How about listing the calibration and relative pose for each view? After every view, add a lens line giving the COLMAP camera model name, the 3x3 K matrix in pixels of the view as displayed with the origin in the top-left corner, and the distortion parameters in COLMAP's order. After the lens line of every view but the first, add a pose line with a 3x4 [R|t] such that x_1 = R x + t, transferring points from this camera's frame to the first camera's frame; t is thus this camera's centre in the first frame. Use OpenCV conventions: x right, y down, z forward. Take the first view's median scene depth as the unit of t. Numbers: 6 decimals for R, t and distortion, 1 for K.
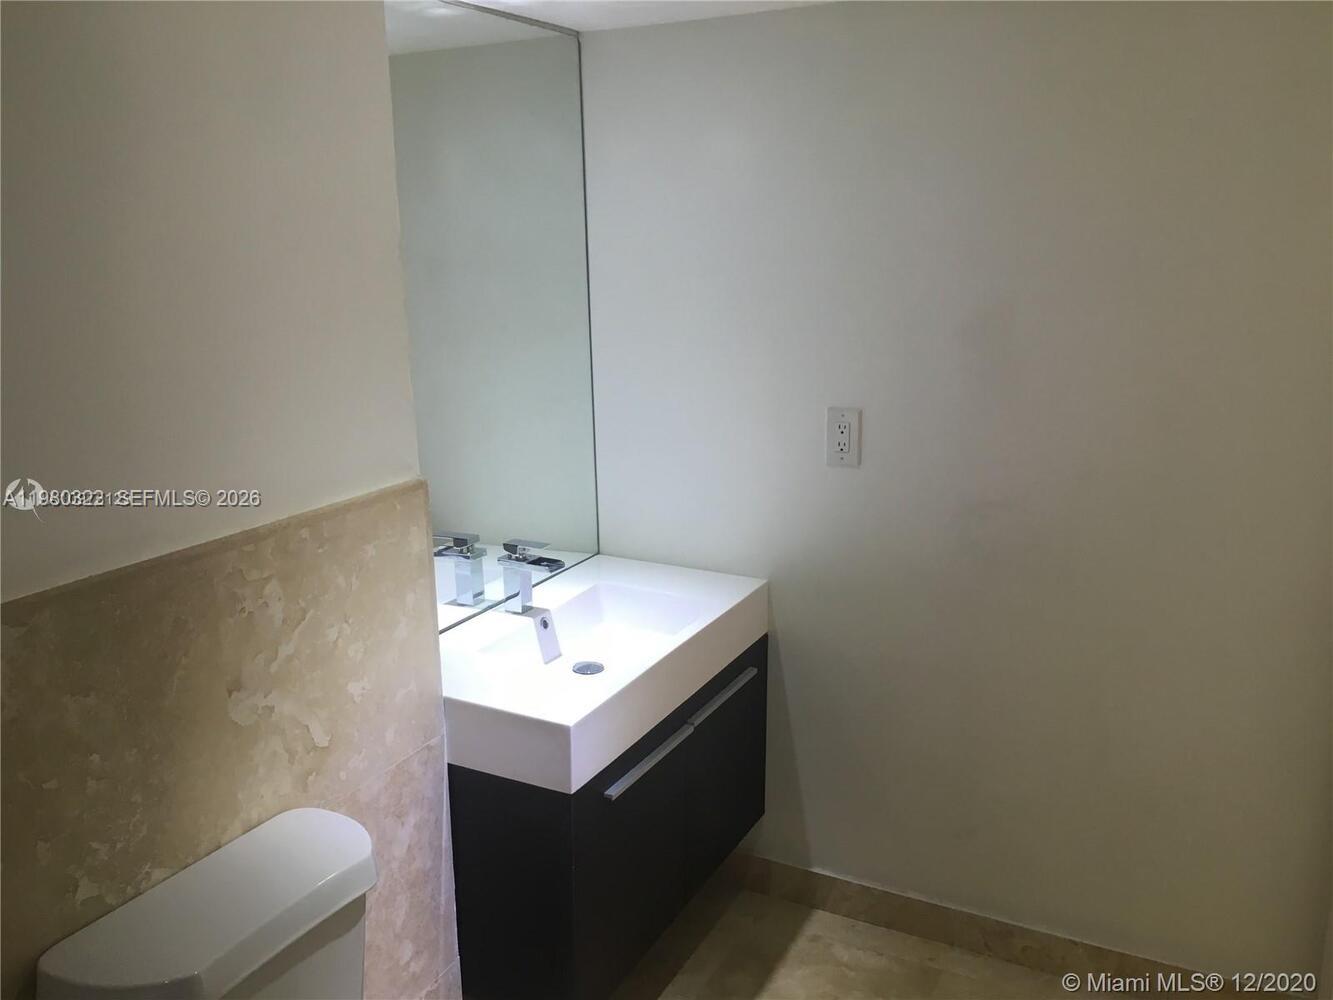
lens RADIAL K [[1124.1, 0, 658.6], [0, 1124.1, 495.7], [0, 0, 1]] dist [0.079106, -0.113262]
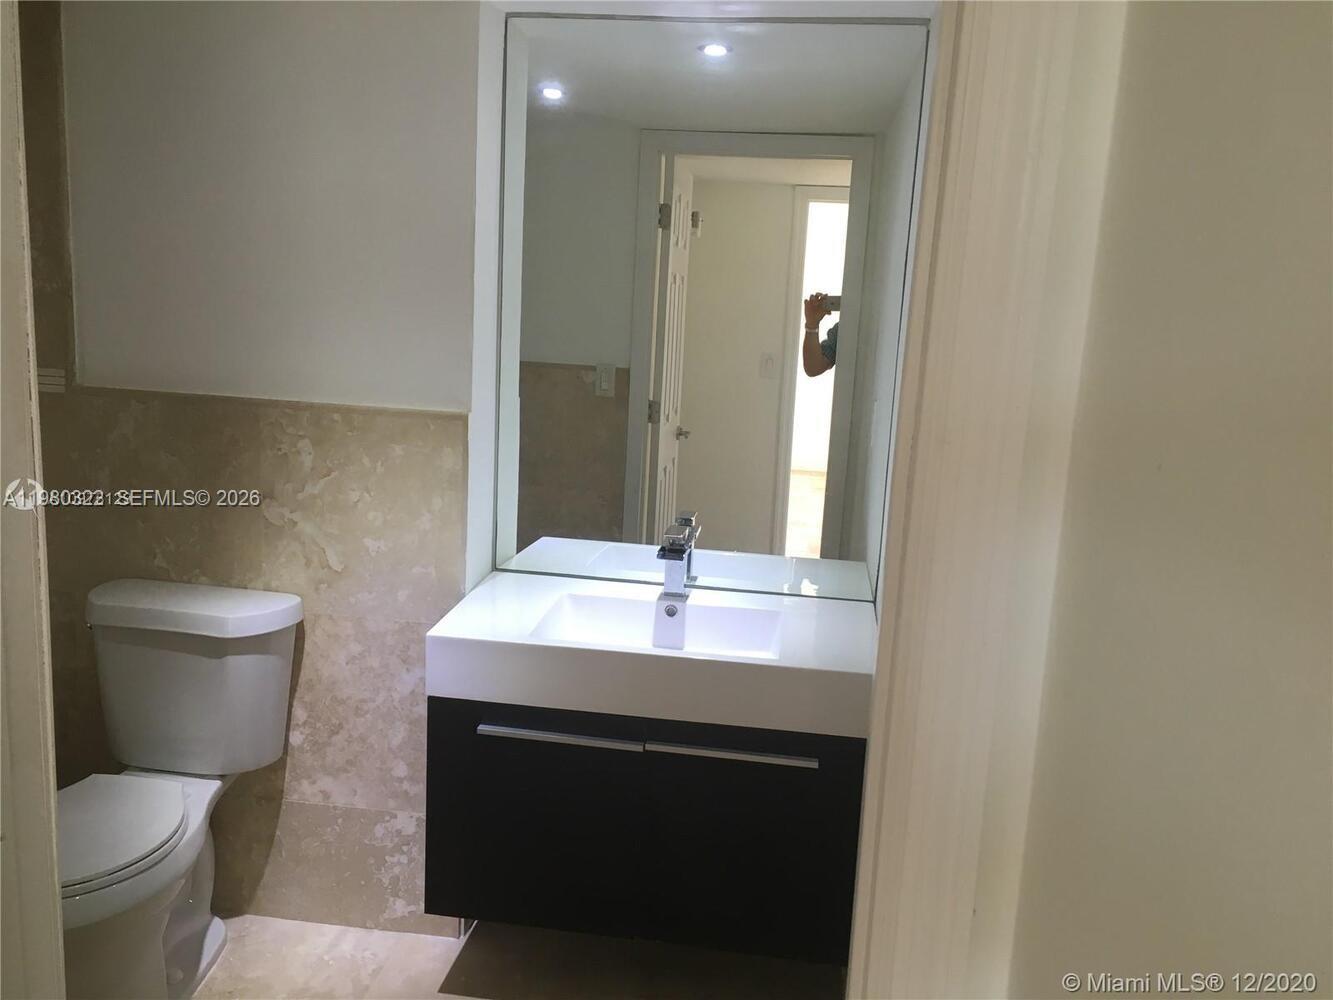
lens RADIAL K [[1124.1, 0, 658.6], [0, 1124.1, 495.7], [0, 0, 1]] dist [0.079106, -0.113262]
pose [[0.336952, 0.211729, -0.917406, 1.021435], [-0.268056, 0.955635, 0.122098, -0.137121], [0.902557, 0.204775, 0.378758, 0.730801]]
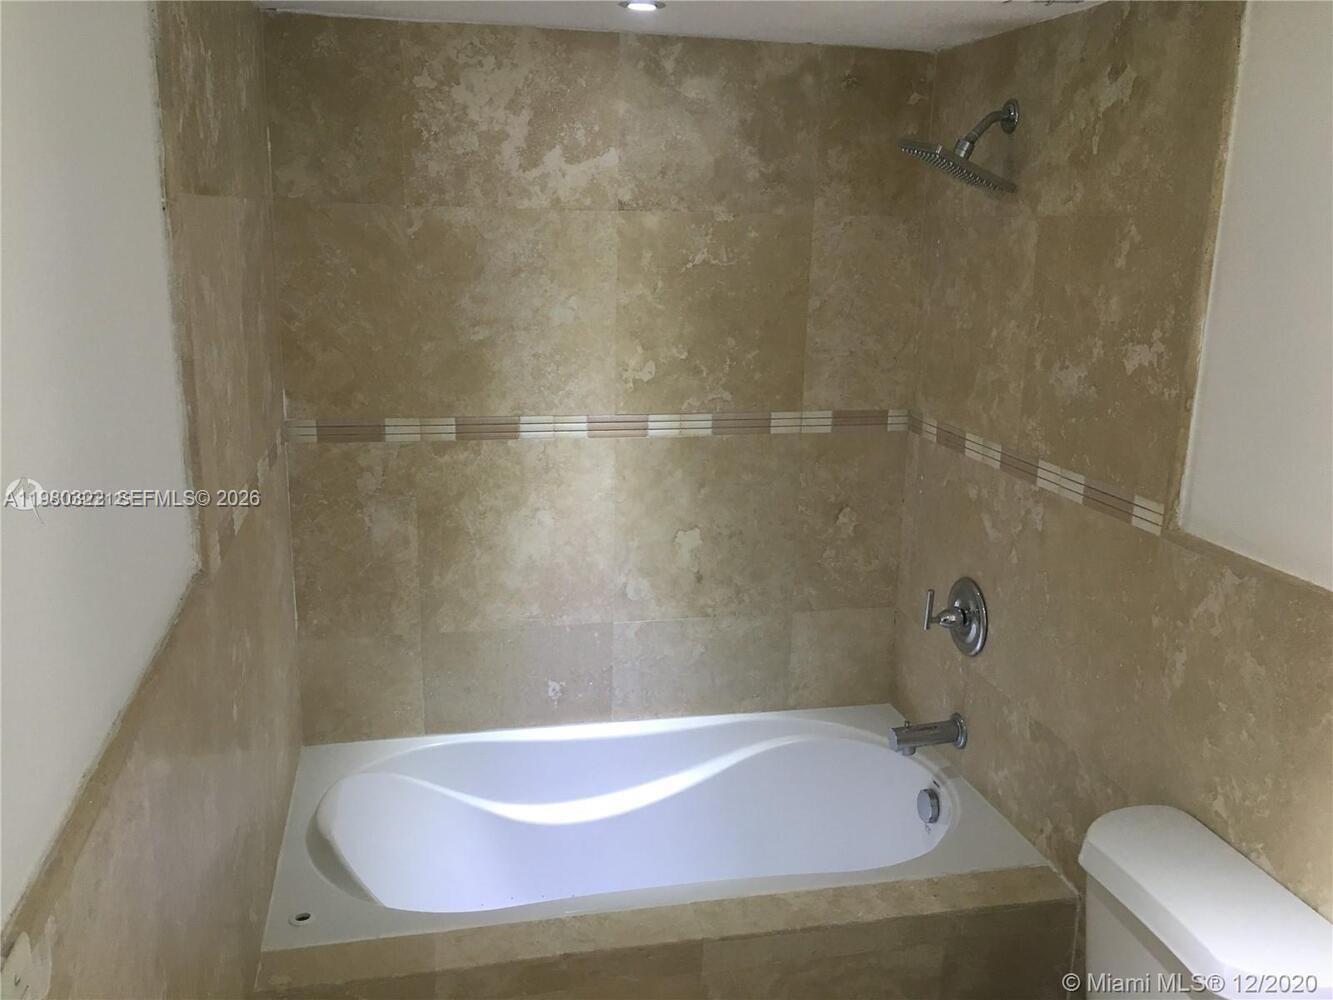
lens RADIAL K [[1124.1, 0, 658.6], [0, 1124.1, 495.7], [0, 0, 1]] dist [0.079106, -0.113262]
pose [[-0.765374, 0.159667, -0.623466, 0.484567], [-0.142878, 0.902409, 0.406502, -0.265401], [0.627526, 0.400206, -0.667867, 0.945100]]
